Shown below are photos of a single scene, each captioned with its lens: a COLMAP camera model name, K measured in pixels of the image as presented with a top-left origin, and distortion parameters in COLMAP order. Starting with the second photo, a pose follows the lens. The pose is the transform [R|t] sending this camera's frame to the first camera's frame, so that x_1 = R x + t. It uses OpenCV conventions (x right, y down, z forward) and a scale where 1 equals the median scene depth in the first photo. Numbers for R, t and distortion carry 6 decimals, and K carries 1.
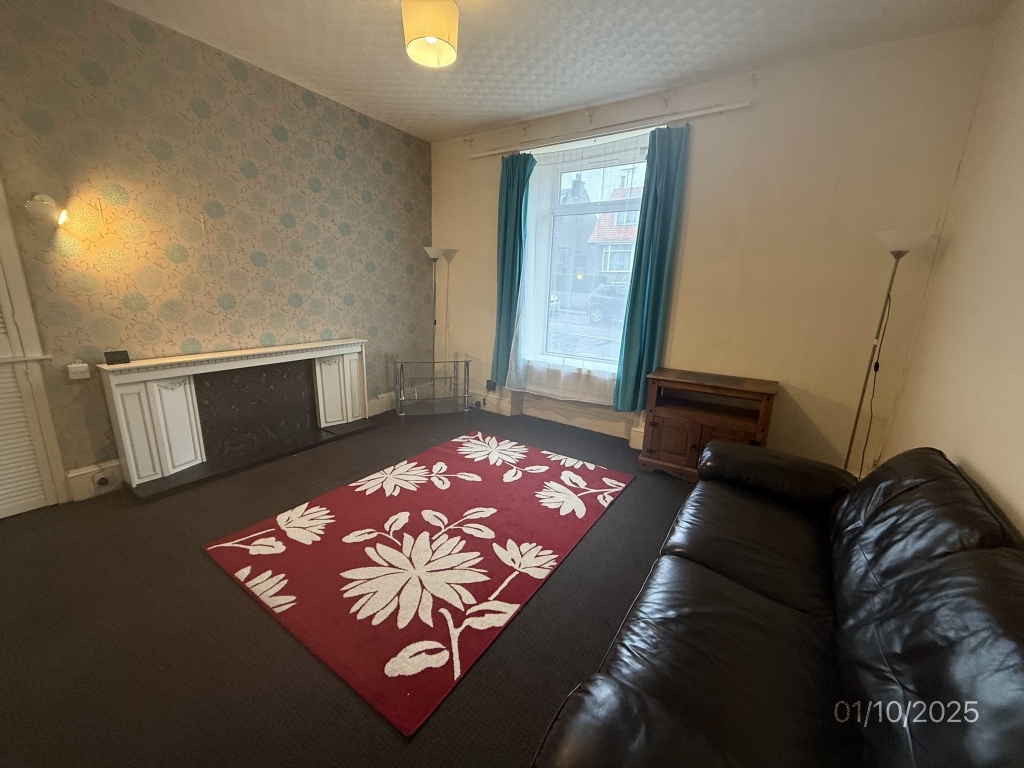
lens RADIAL K [[403.7, 0, 511.0], [0, 403.7, 384.1], [0, 0, 1]] dist [-0.000201, 0.000290]
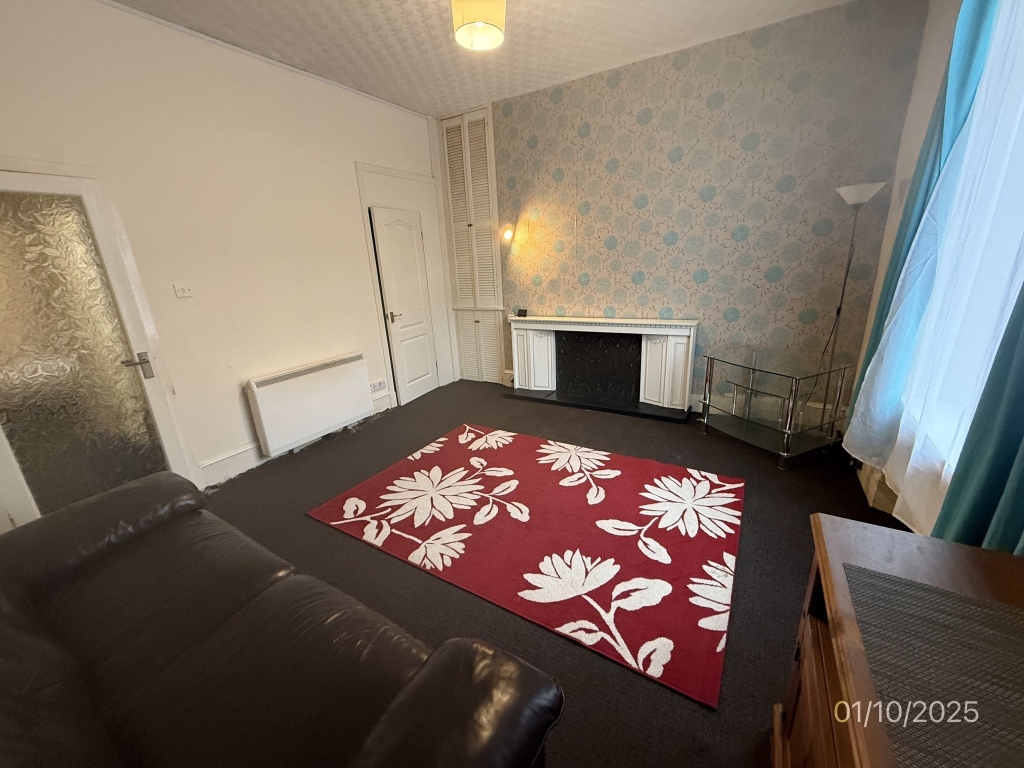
lens RADIAL K [[403.7, 0, 511.0], [0, 403.7, 384.1], [0, 0, 1]] dist [-0.000201, 0.000290]
pose [[0.035399, 0.257832, -0.965541, 0.649515], [-0.184825, 0.951169, 0.247218, -0.165743], [0.982134, 0.169704, 0.081324, 0.736427]]
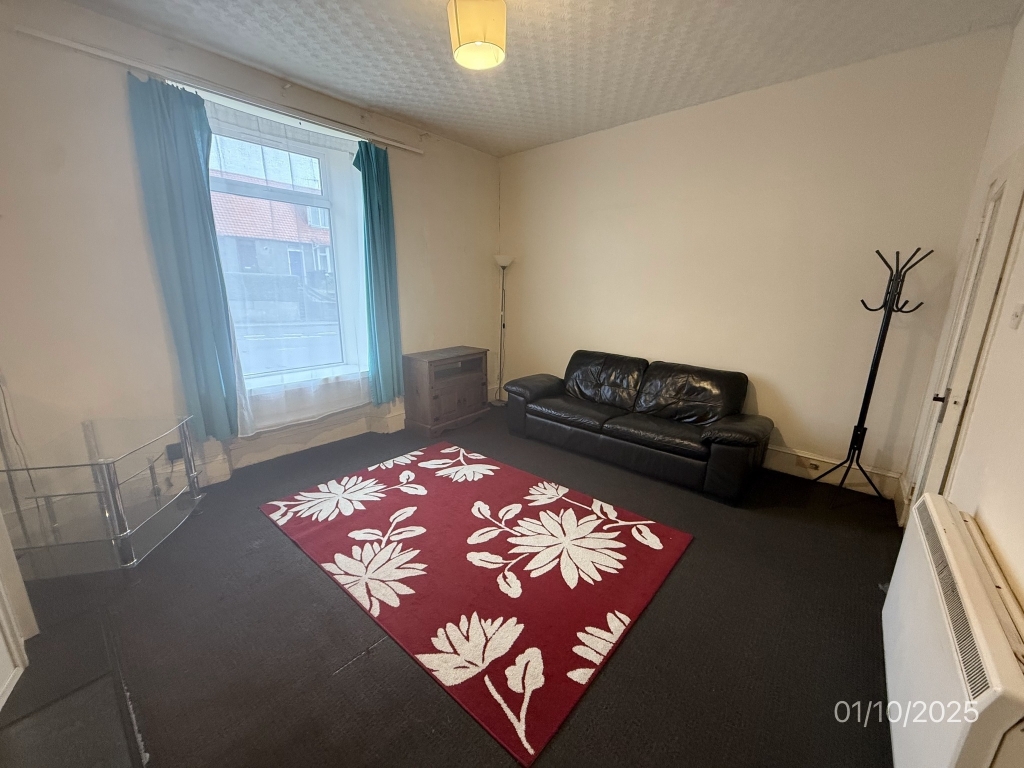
lens RADIAL K [[403.7, 0, 511.0], [0, 403.7, 384.1], [0, 0, 1]] dist [-0.000201, 0.000290]
pose [[0.115153, -0.262666, 0.957991, -0.847949], [0.228765, 0.945496, 0.231742, -0.184460], [-0.966647, 0.192469, 0.168966, 0.589814]]
